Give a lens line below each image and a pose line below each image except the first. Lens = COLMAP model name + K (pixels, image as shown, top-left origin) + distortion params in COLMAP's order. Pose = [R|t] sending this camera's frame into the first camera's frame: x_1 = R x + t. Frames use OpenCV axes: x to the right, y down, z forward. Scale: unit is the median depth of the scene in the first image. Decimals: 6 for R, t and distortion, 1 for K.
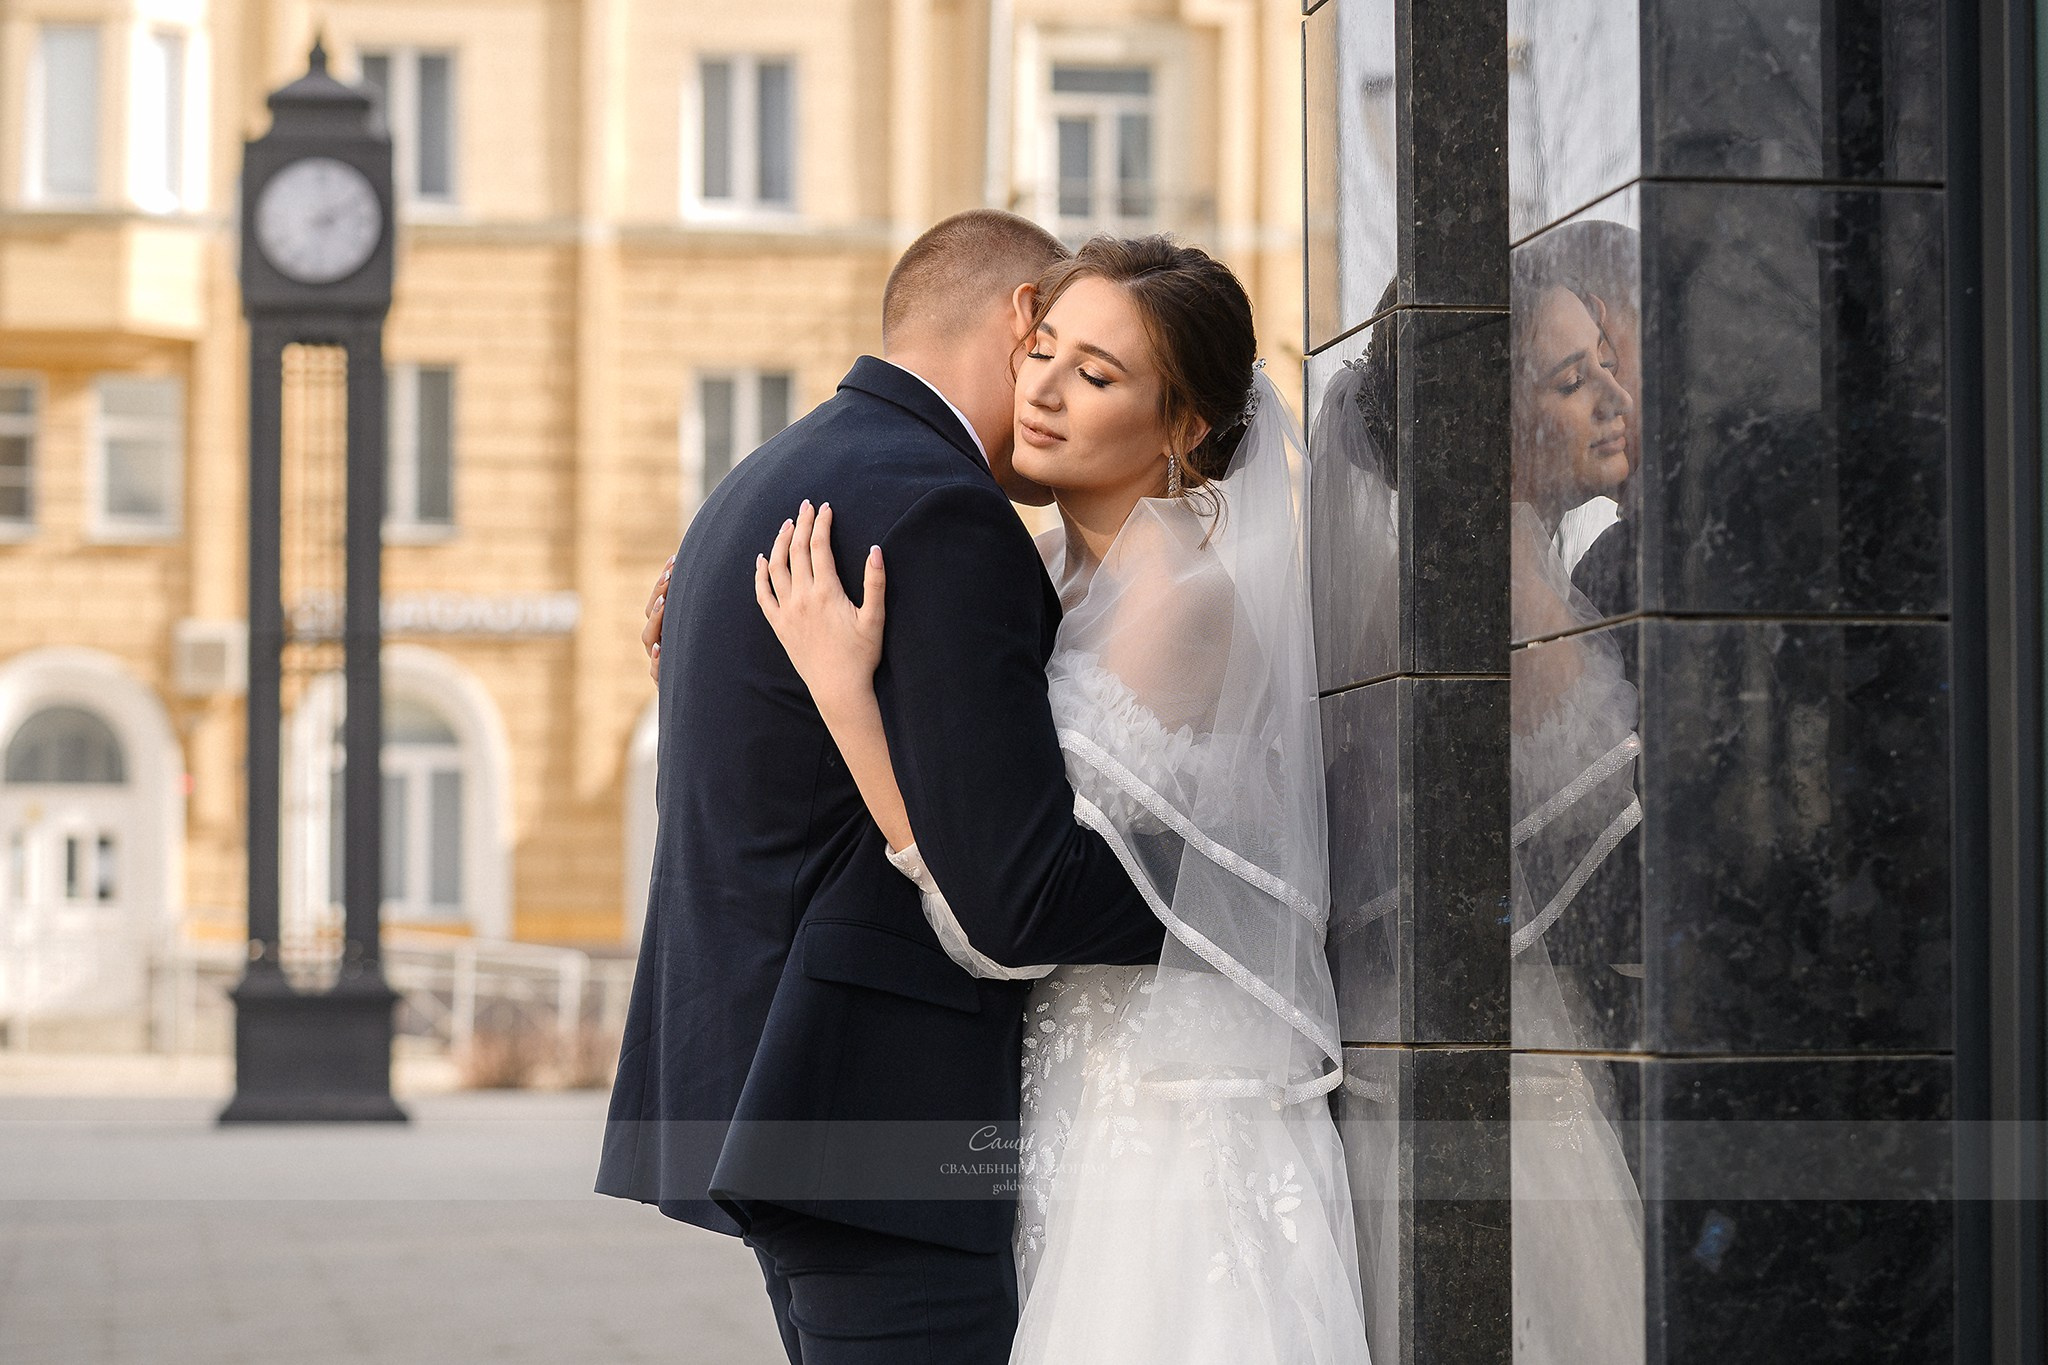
lens RADIAL K [[6784.5, 0, 1025.9], [0, 6784.5, 695.6], [0, 0, 1]] dist [-0.057592, 0.000000]
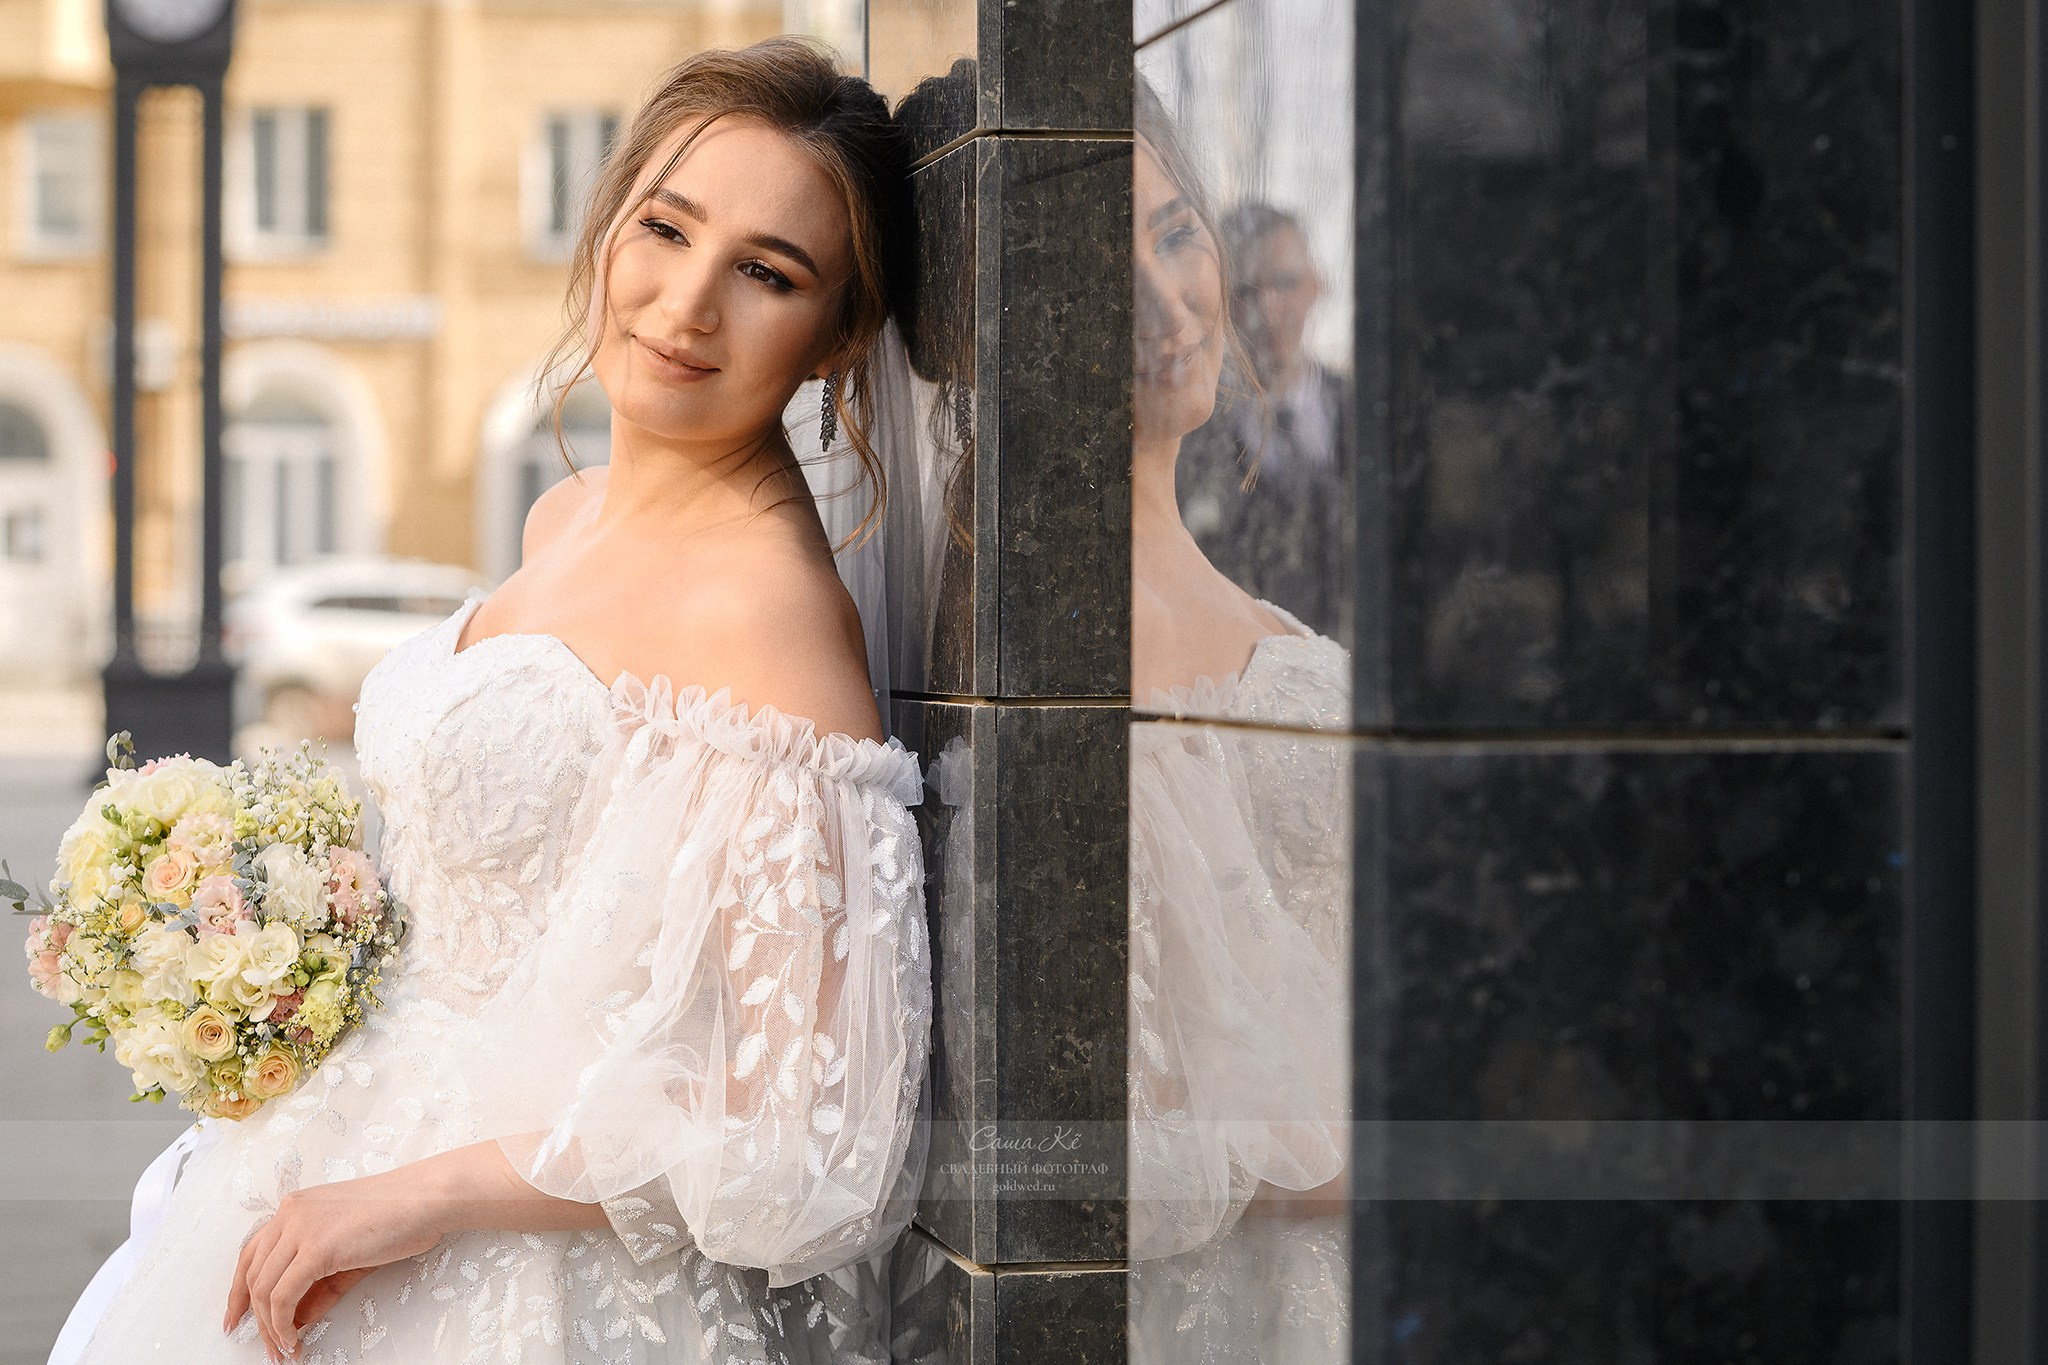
lens RADIAL K [[5763.2, 0, 1028.8], [0, 5763.2, 665.7], [0, 0, 1]] dist [-0.152570, 0.000000]
pose [[0.999366, 0.003588, 0.035417, 0.040528], [-0.005280, 0.998843, 0.047790, -0.032764], [-0.035204, -0.047947, 0.998229, 0.449617]]
